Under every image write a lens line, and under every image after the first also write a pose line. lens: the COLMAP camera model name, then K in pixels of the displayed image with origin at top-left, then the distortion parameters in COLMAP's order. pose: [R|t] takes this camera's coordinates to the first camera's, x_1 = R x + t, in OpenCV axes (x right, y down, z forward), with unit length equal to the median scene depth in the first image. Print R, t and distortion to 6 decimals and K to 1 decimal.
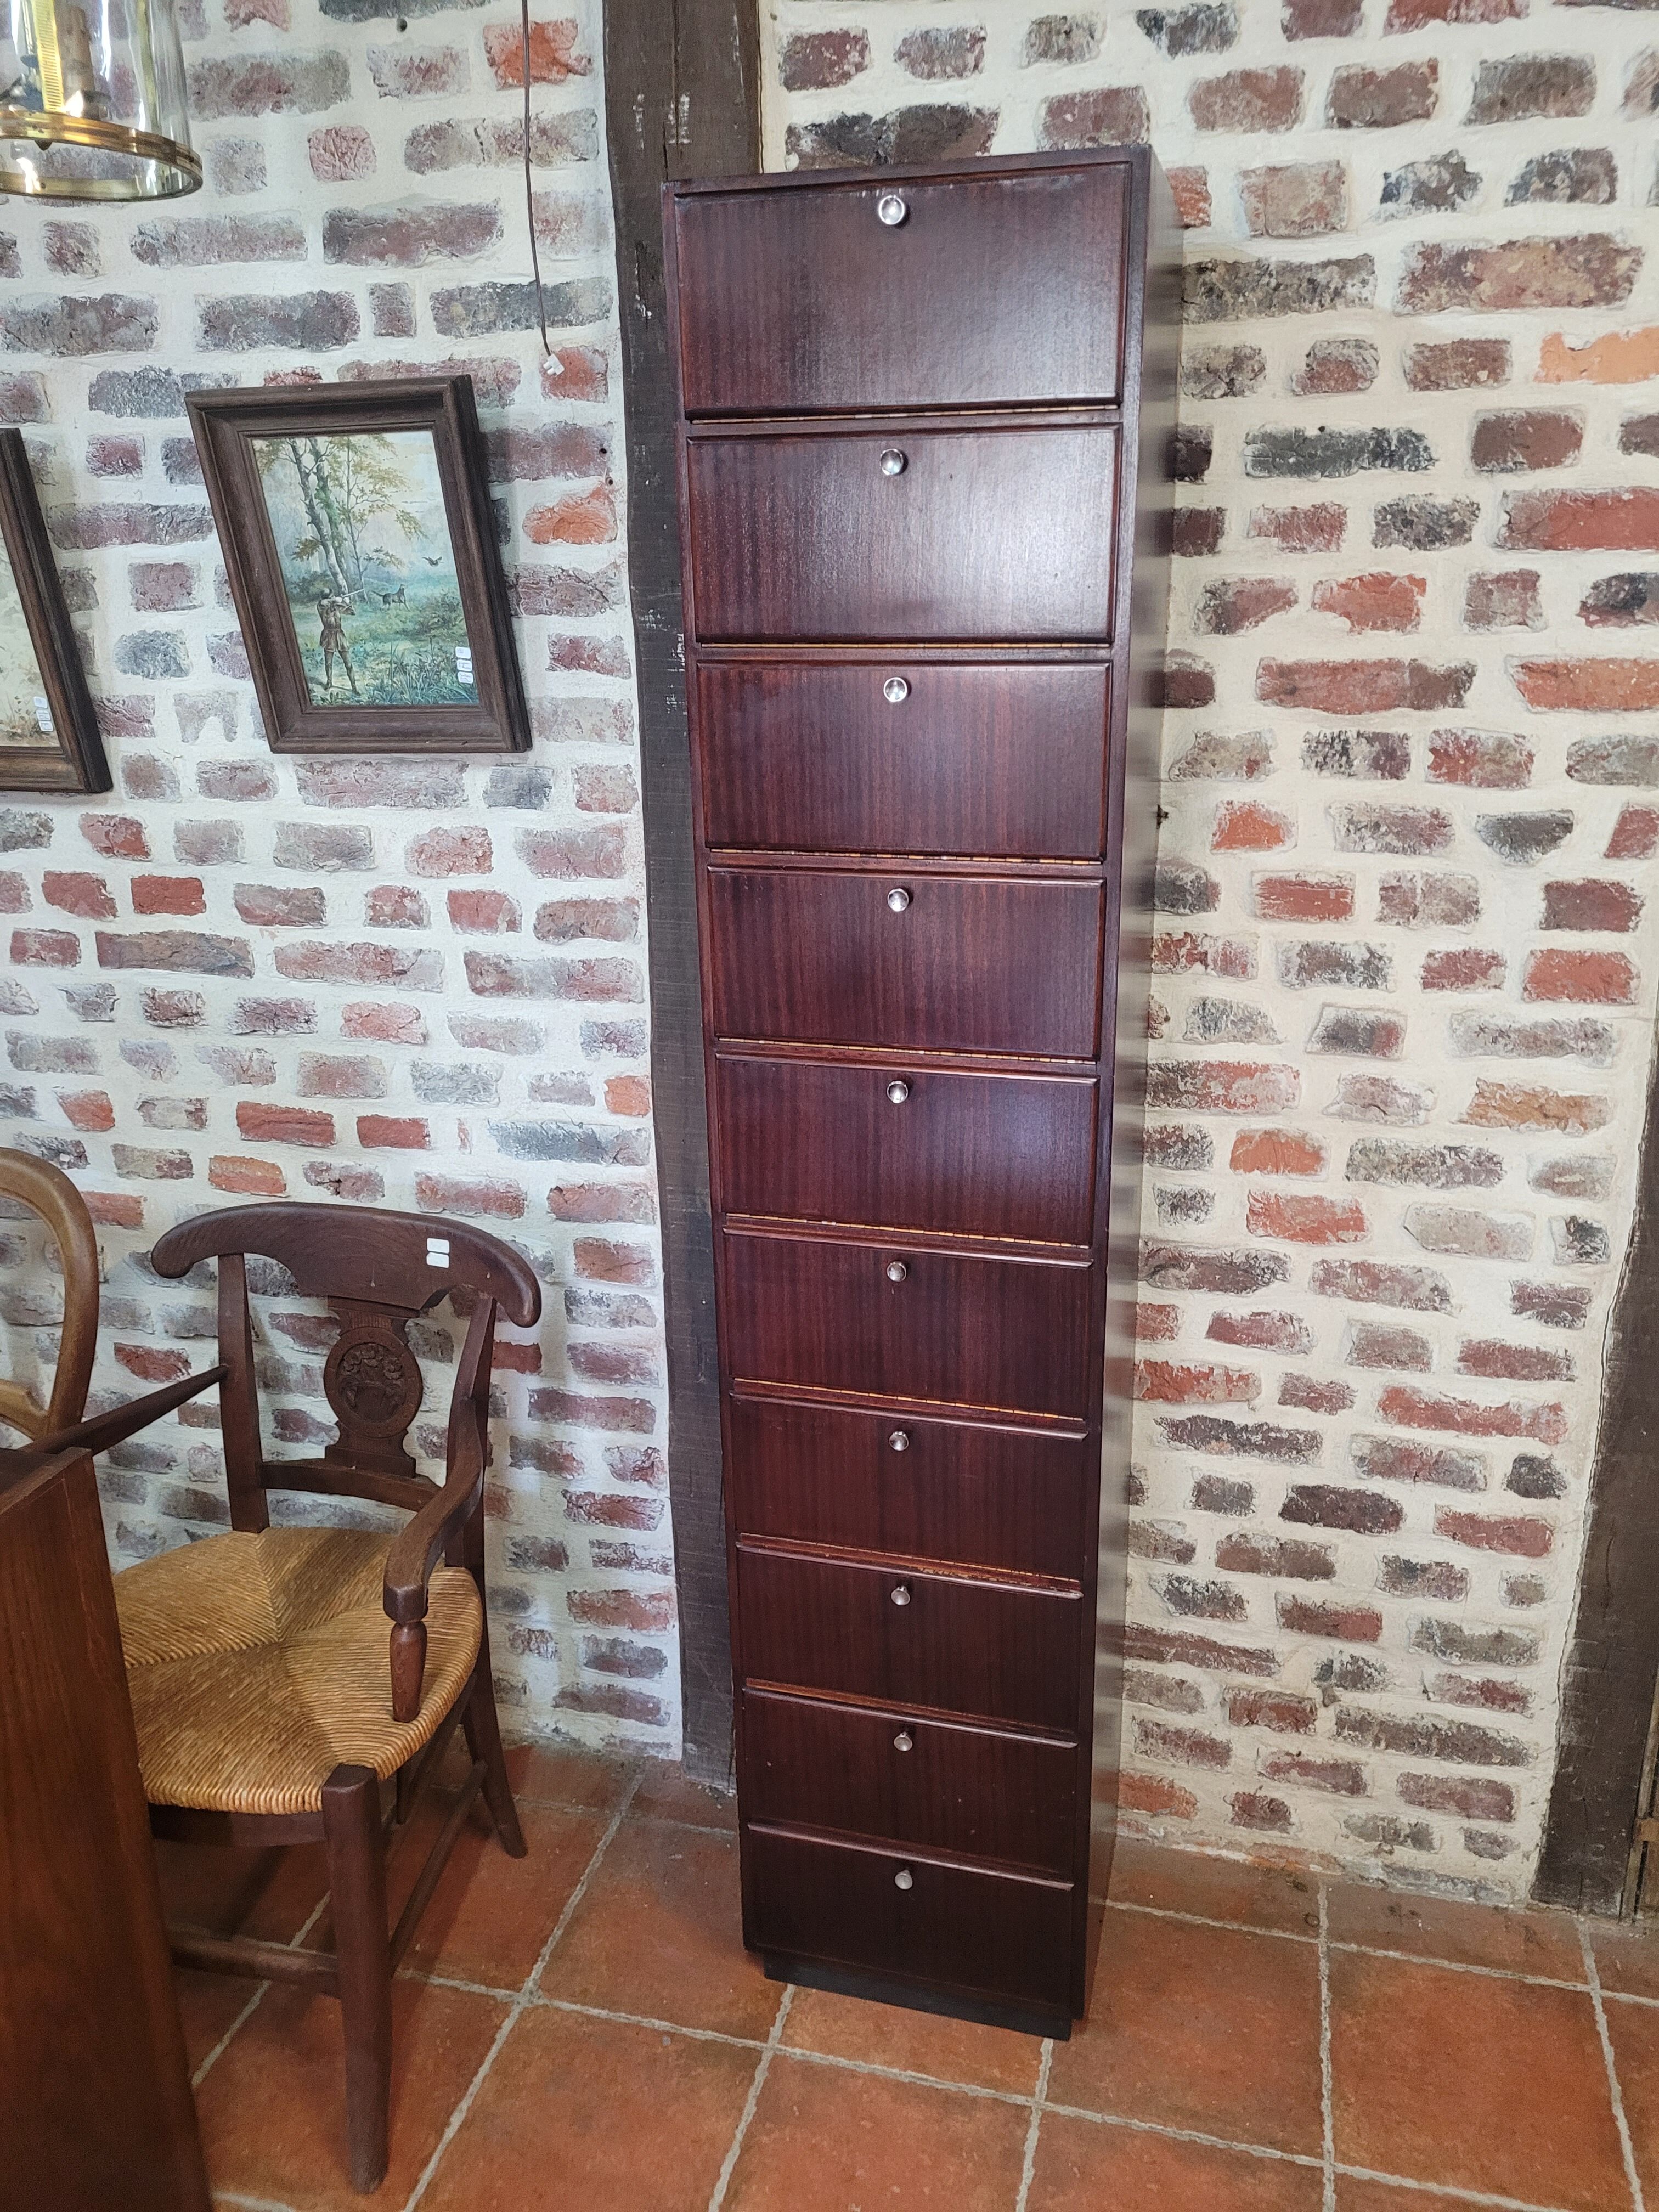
lens RADIAL K [[1650.3, 0, 859.1], [0, 1650.3, 1107.1], [0, 0, 1]] dist [0.064955, -0.056031]
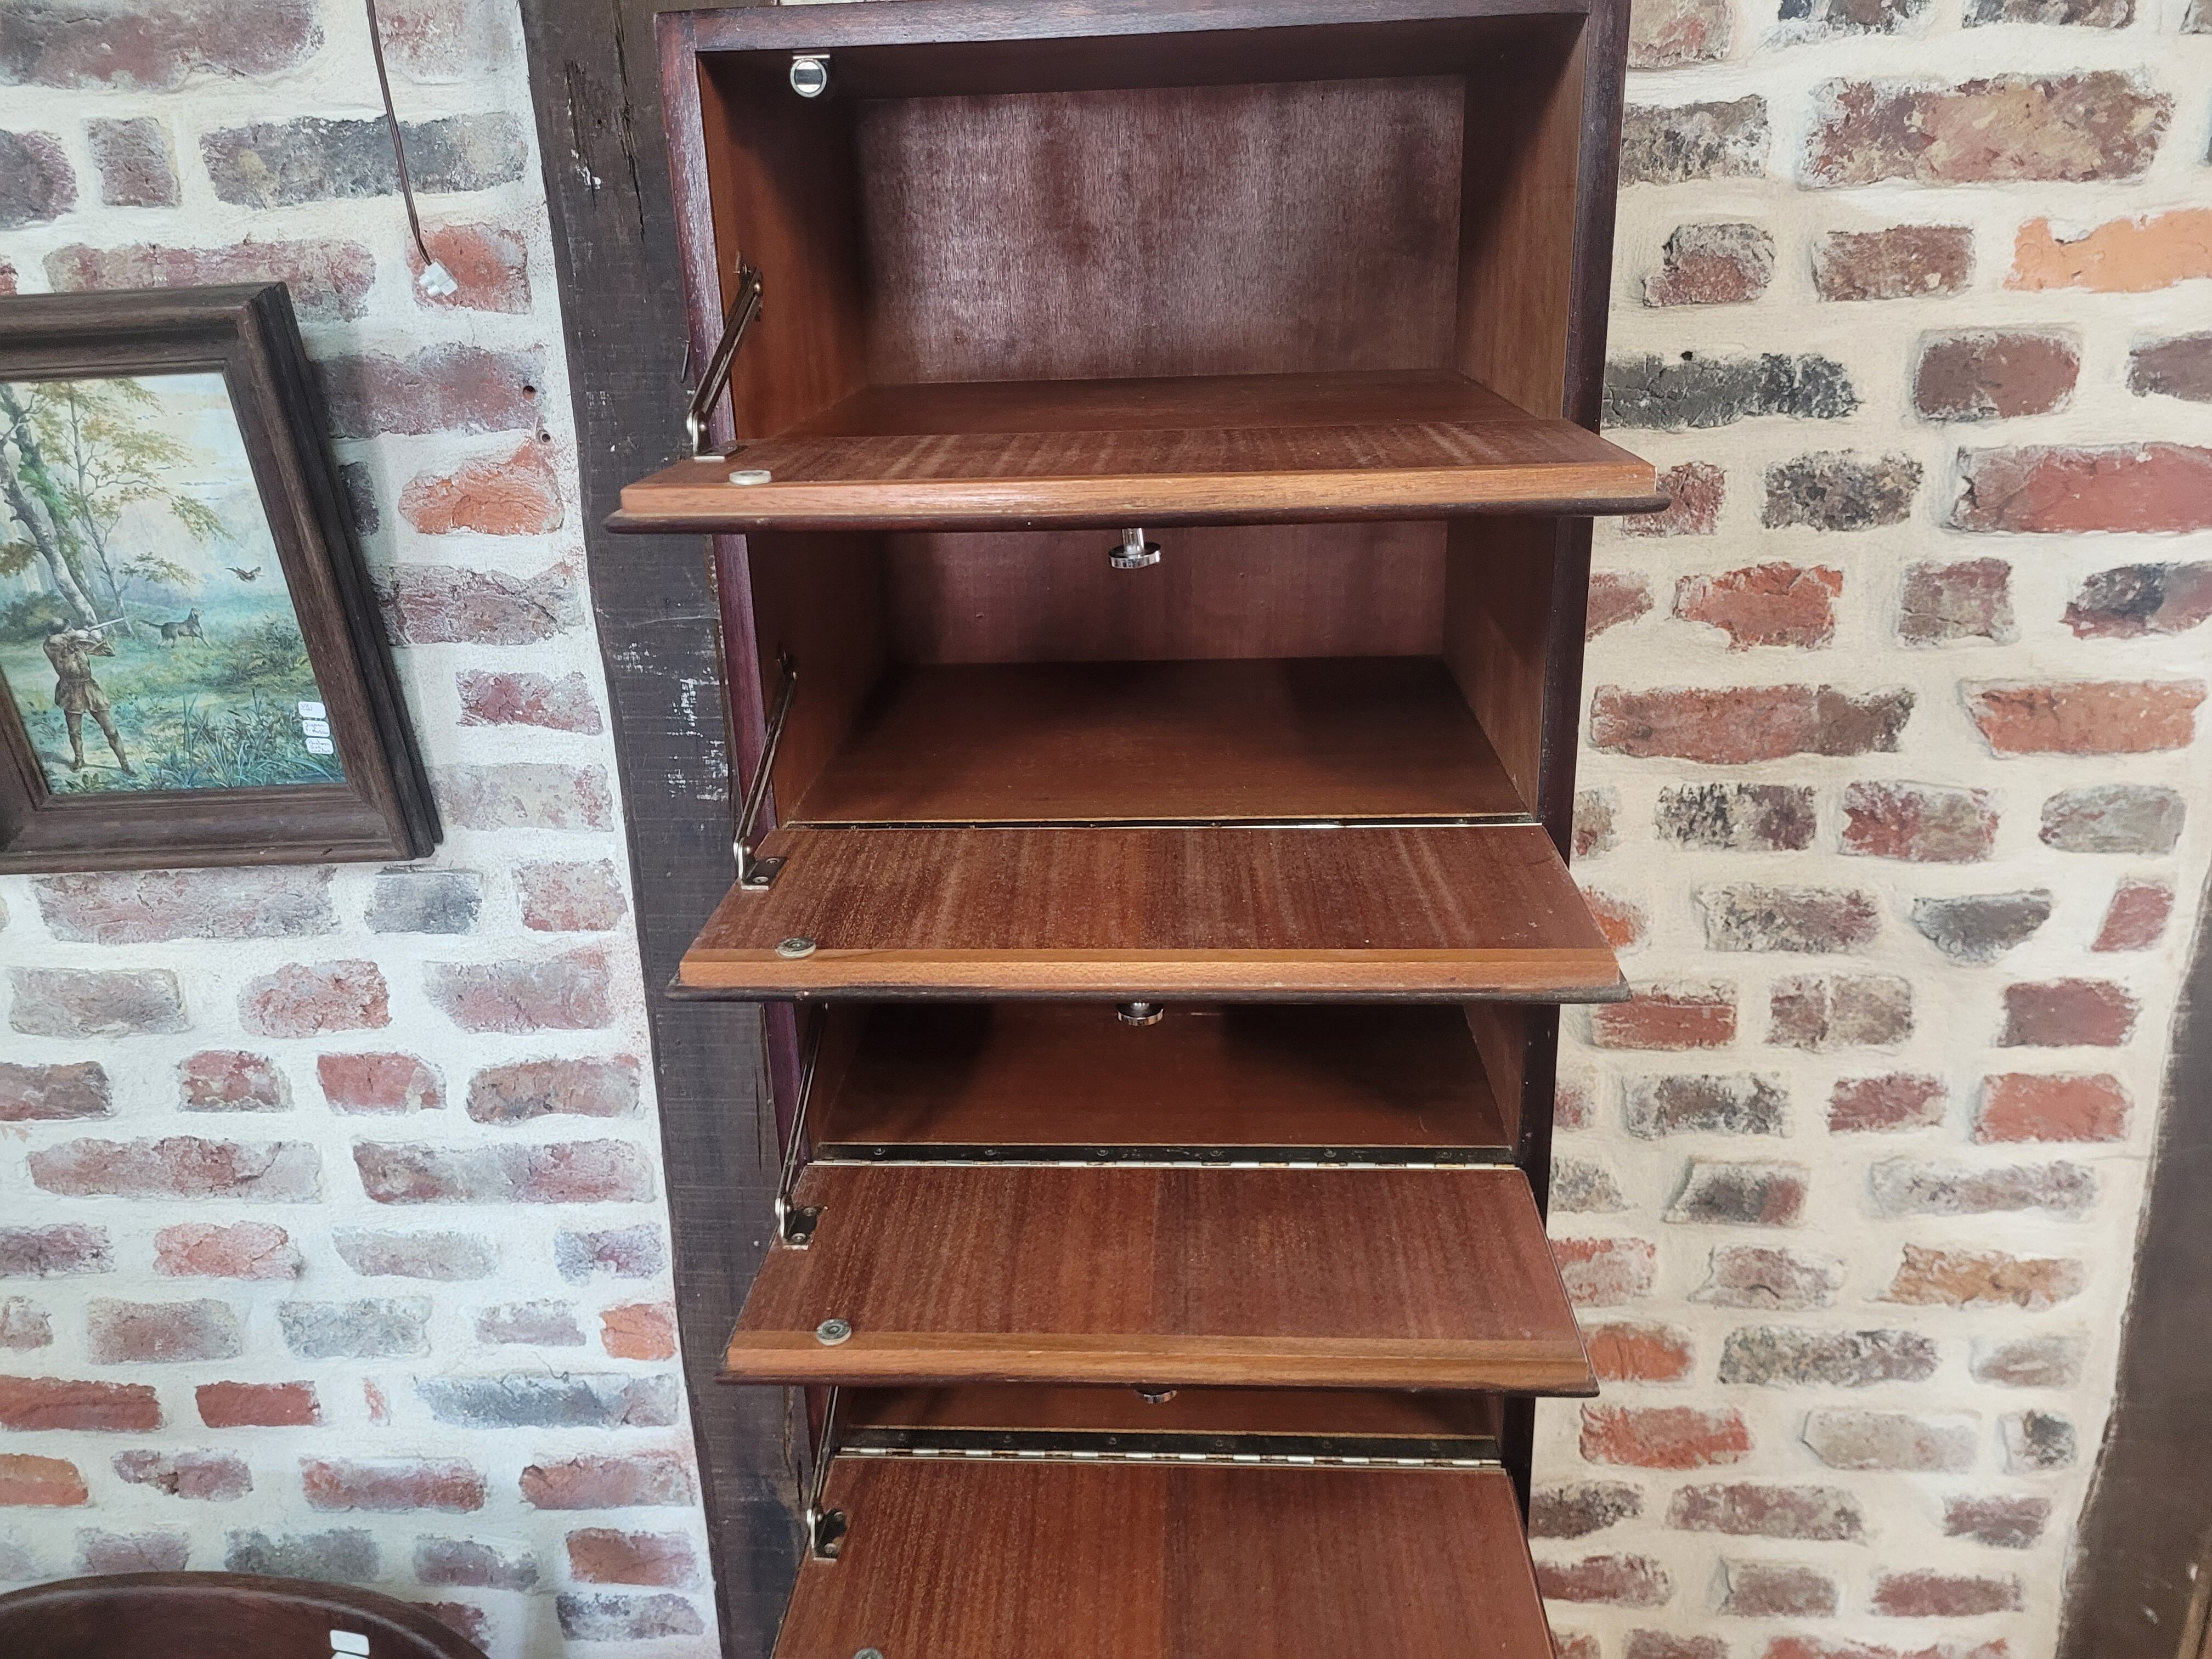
lens RADIAL K [[1637.8, 0, 1092.7], [0, 1637.8, 804.7], [0, 0, 1]] dist [0.047398, -0.045401]
pose [[0.980466, -0.081372, 0.179066, -0.070724], [0.080403, 0.996682, 0.012678, -0.229668], [-0.179504, 0.001967, 0.983755, 0.363715]]
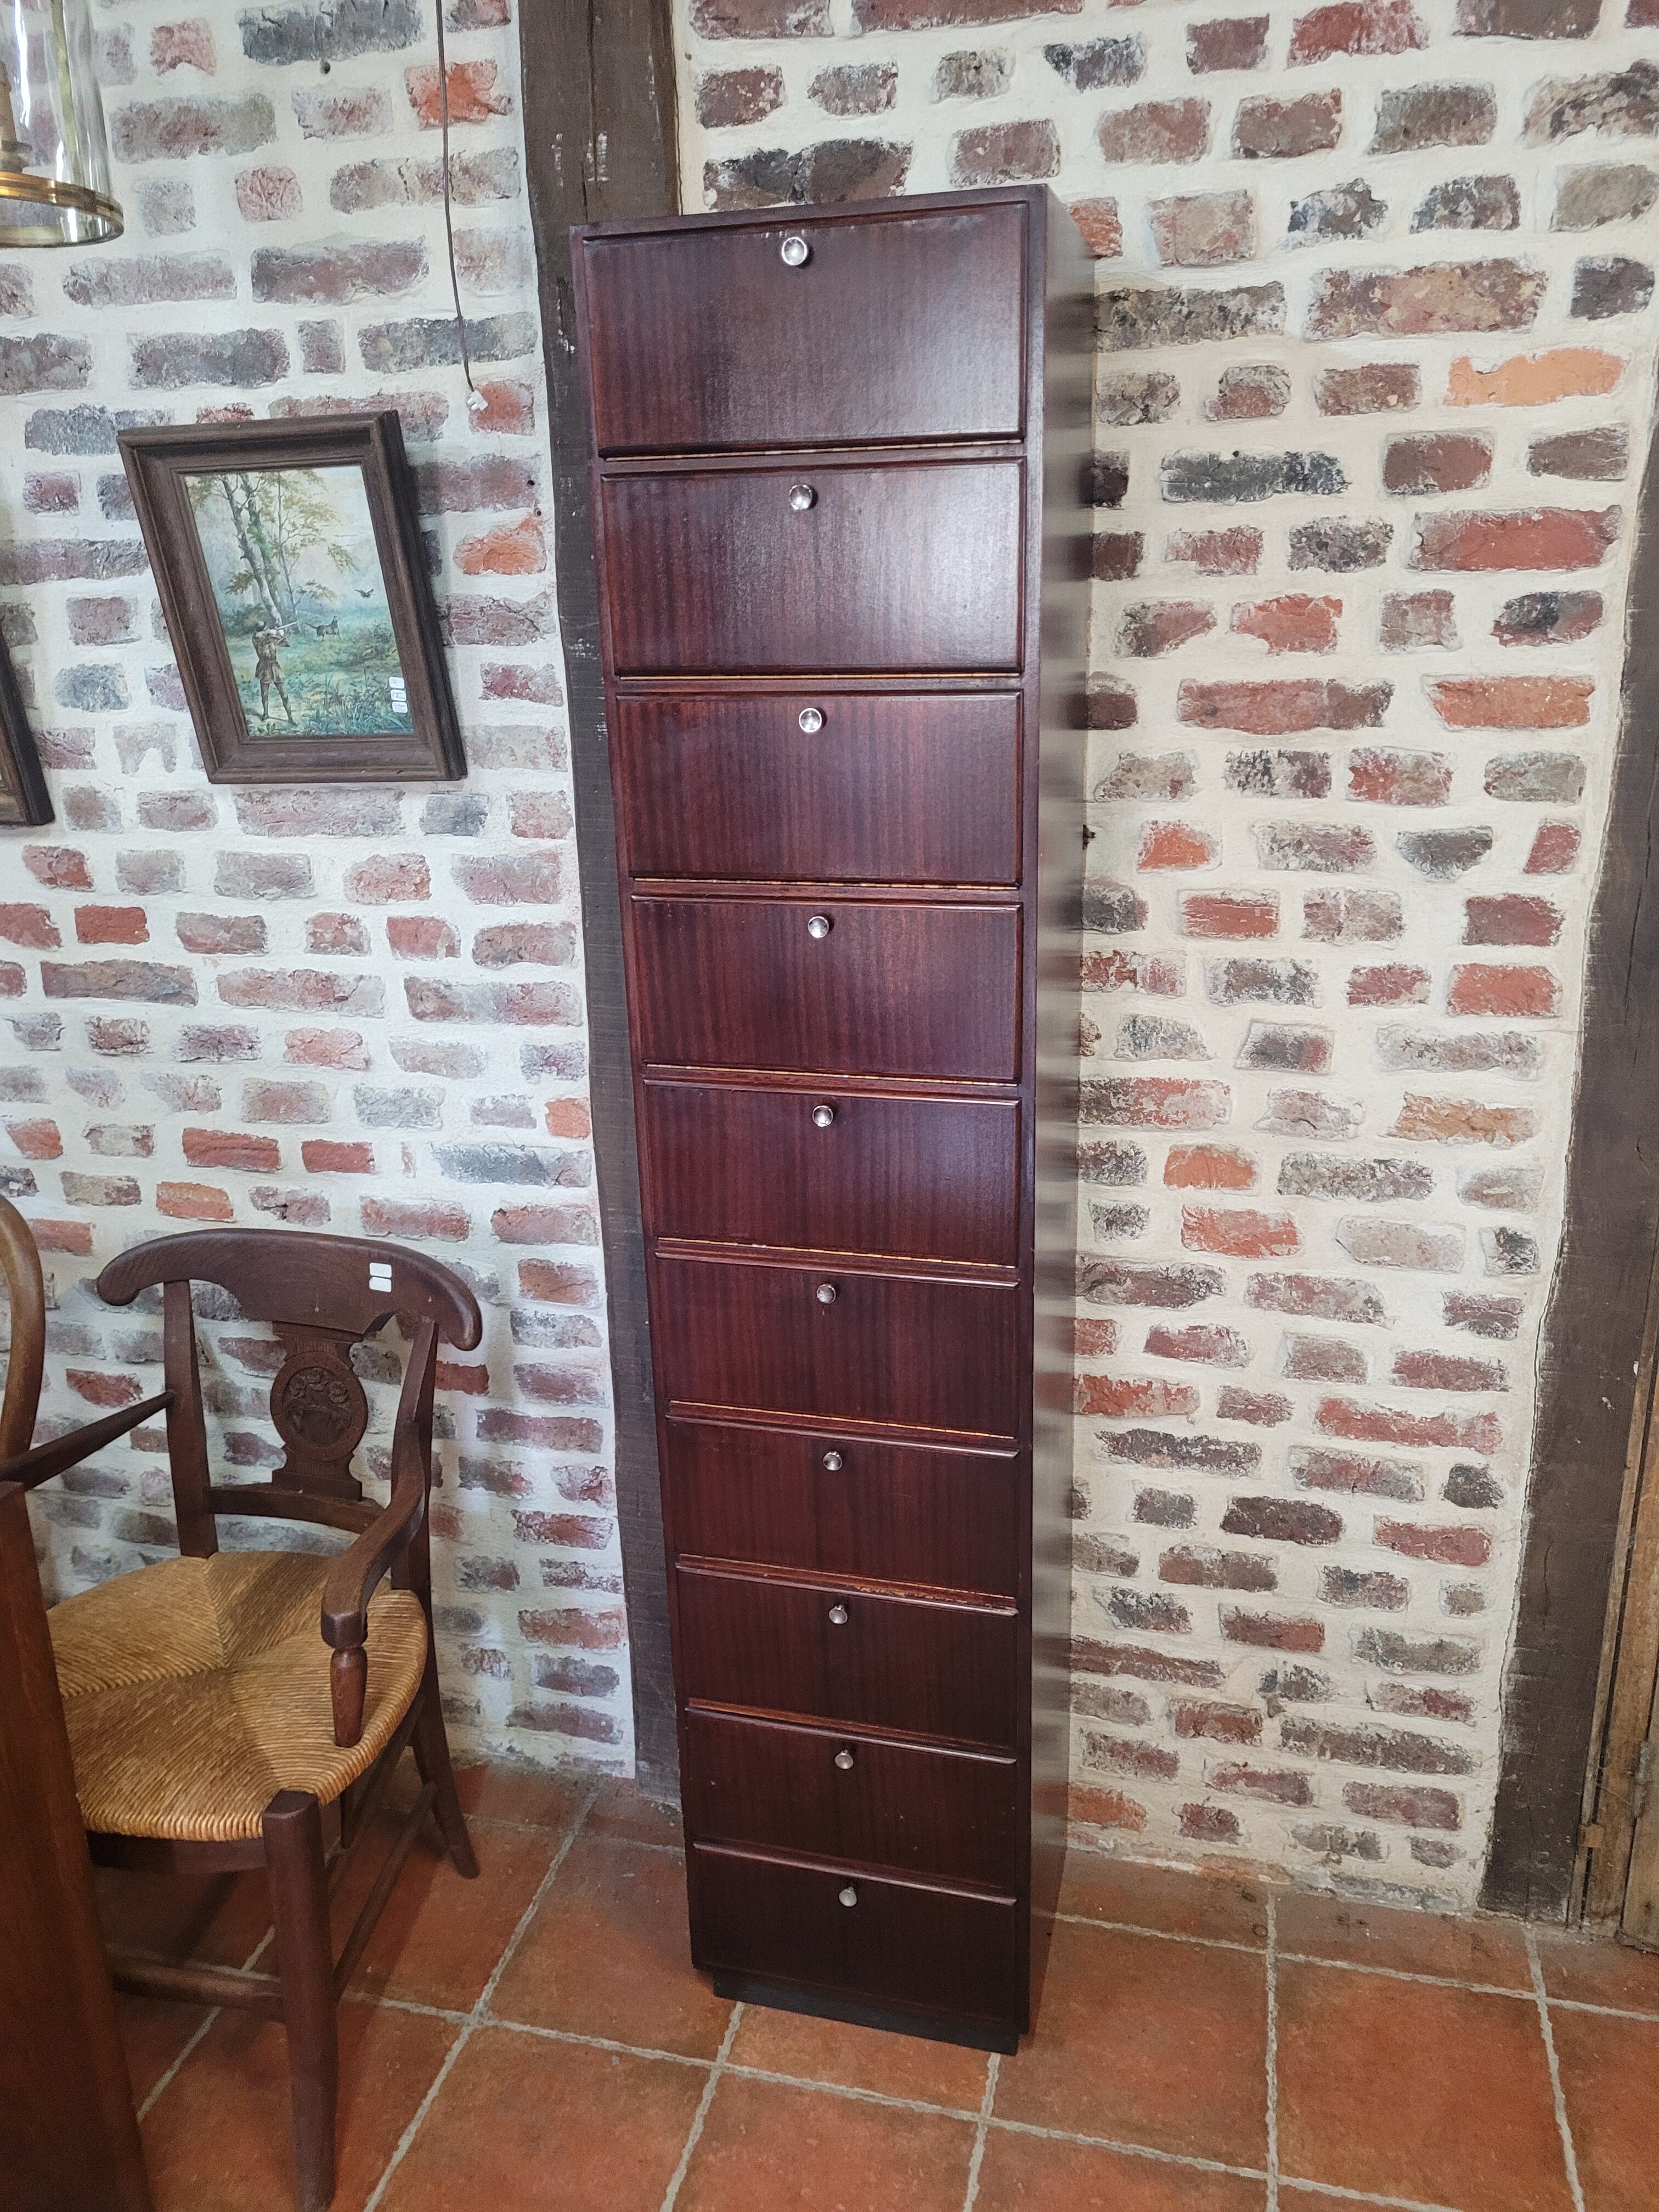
lens RADIAL K [[1648.8, 0, 836.1], [0, 1648.8, 1100.5], [0, 0, 1]] dist [0.064216, -0.055998]
pose [[0.999907, -0.013390, -0.002747, 0.028746], [0.013374, 0.999893, -0.005990, -0.010376], [0.002827, 0.005953, 0.999978, -0.006581]]
